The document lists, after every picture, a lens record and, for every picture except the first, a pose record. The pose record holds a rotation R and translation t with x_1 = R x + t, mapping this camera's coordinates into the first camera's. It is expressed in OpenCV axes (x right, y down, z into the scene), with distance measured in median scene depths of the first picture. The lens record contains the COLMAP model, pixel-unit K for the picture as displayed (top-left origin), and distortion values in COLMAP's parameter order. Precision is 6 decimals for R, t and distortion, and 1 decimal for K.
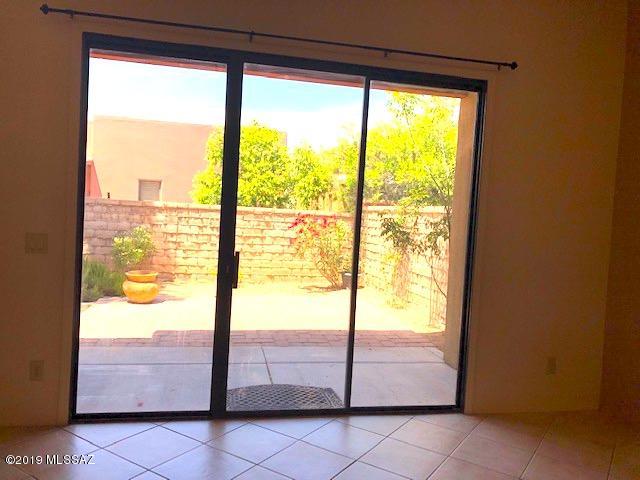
lens RADIAL K [[513.6, 0, 308.4], [0, 513.6, 238.2], [0, 0, 1]] dist [-0.012417, -0.013804]
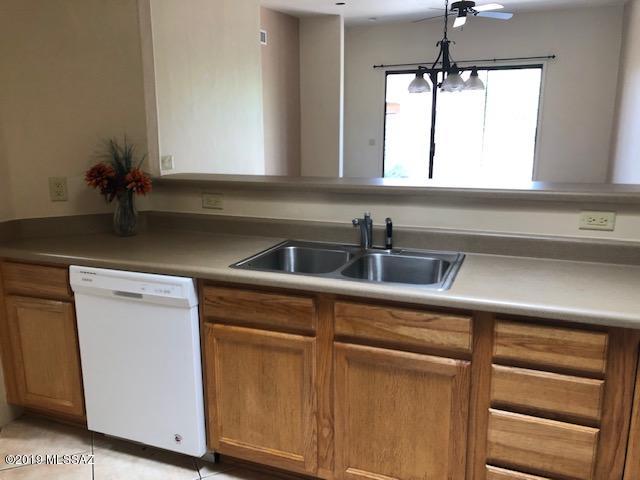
lens RADIAL K [[510.3, 0, 320.0], [0, 510.3, 240.0], [0, 0, 1]] dist [0.008992, 0.001112]
pose [[0.865275, 0.042669, -0.499479, 0.280803], [0.028436, 0.990589, 0.133883, 0.062704], [0.500491, -0.130049, 0.855918, -0.686590]]
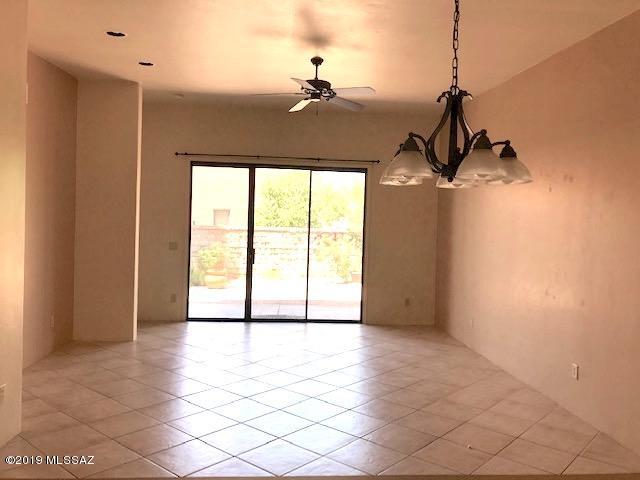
lens RADIAL K [[516.8, 0, 311.5], [0, 516.8, 232.0], [0, 0, 1]] dist [0.012957, -0.003918]
pose [[0.990971, -0.023797, -0.131946, 0.165457], [0.017339, 0.998605, -0.049882, 0.028385], [0.132949, 0.047144, 0.990001, -0.499041]]
